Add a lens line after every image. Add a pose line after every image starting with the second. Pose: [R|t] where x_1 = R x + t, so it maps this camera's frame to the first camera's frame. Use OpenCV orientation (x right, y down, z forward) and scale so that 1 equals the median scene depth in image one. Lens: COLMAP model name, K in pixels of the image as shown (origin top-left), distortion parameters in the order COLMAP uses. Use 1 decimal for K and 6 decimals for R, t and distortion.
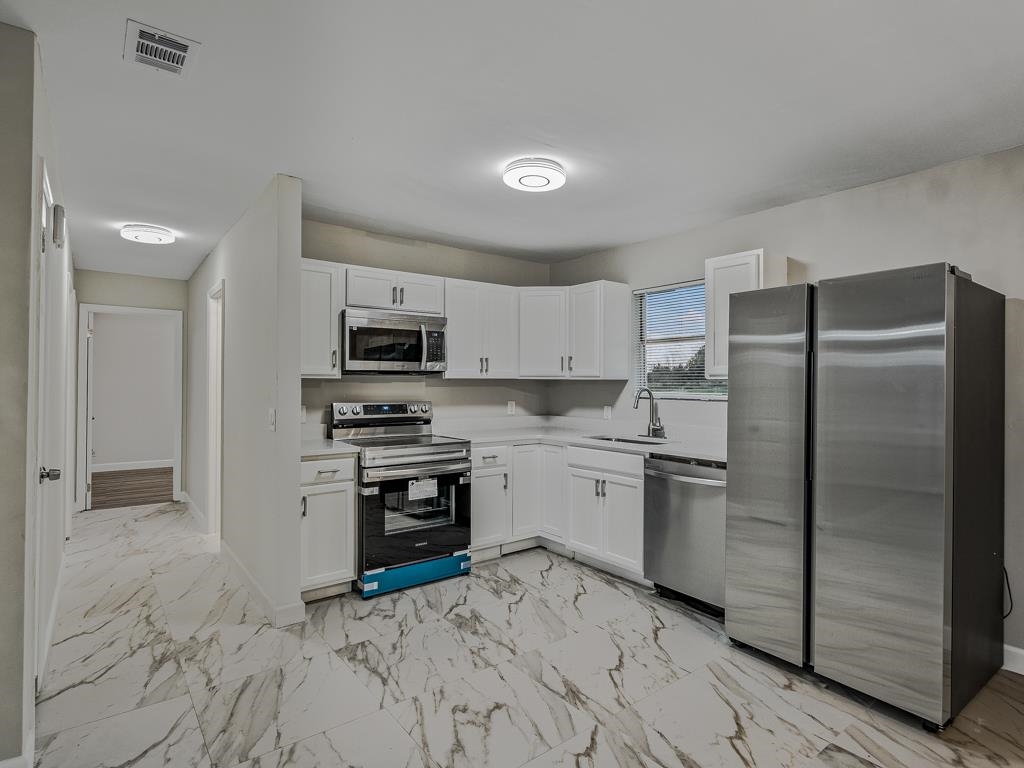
lens RADIAL K [[540.2, 0, 531.4], [0, 540.2, 377.7], [0, 0, 1]] dist [-0.000025, 0.000515]
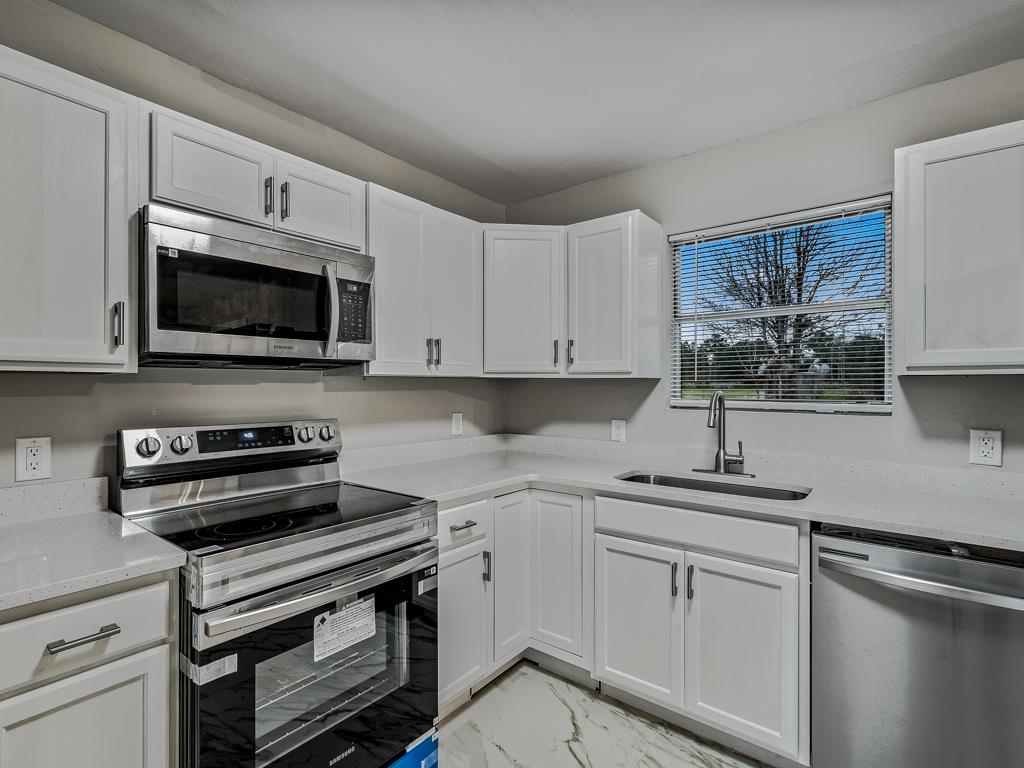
lens RADIAL K [[506.6, 0, 477.7], [0, 506.6, 384.5], [0, 0, 1]] dist [0.004924, 0.000141]
pose [[0.982167, -0.002106, 0.187998, -0.159957], [0.000542, 0.999965, 0.008369, 0.006674], [-0.188009, -0.008118, 0.982134, 0.536866]]
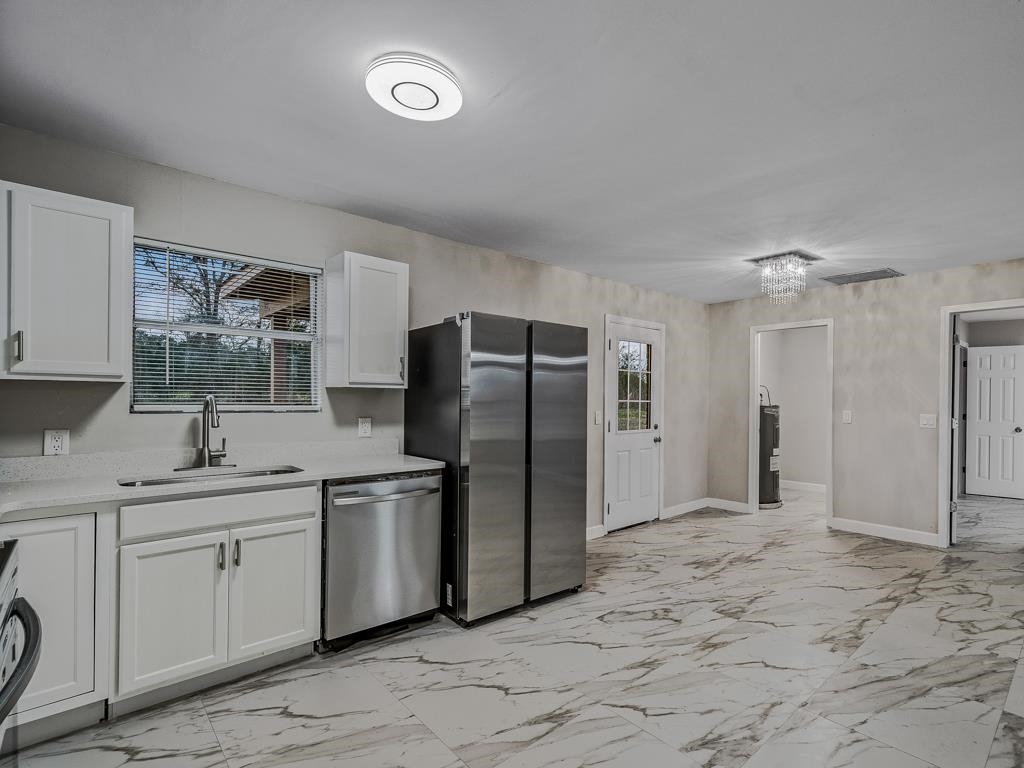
lens RADIAL K [[508.6, 0, 577.3], [0, 508.6, 402.9], [0, 0, 1]] dist [0.002671, 0.000215]
pose [[-0.093906, -0.015474, 0.995461, -0.494175], [-0.021328, 0.999681, 0.013528, 0.008808], [-0.995353, -0.019961, -0.094206, 0.638312]]
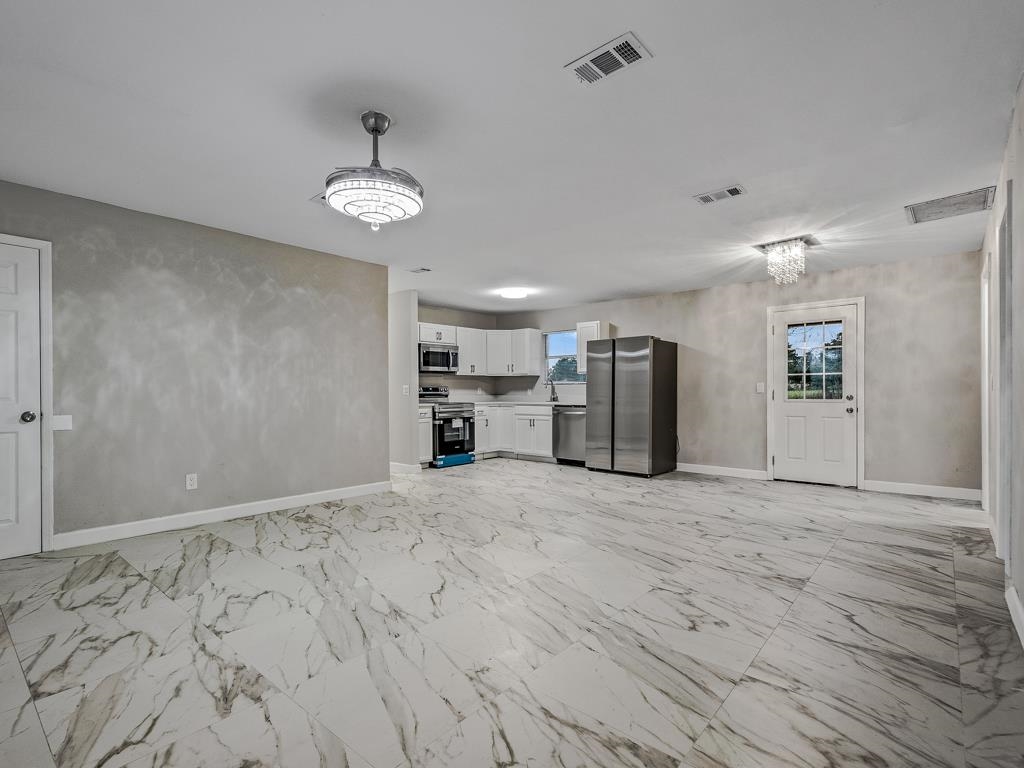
lens RADIAL K [[500.1, 0, 492.1], [0, 500.1, 391.6], [0, 0, 1]] dist [0.006085, -0.000078]
pose [[0.986249, -0.007755, 0.165086, -0.372600], [0.006295, 0.999936, 0.009370, 0.052048], [-0.165149, -0.008202, 0.986235, -1.007393]]
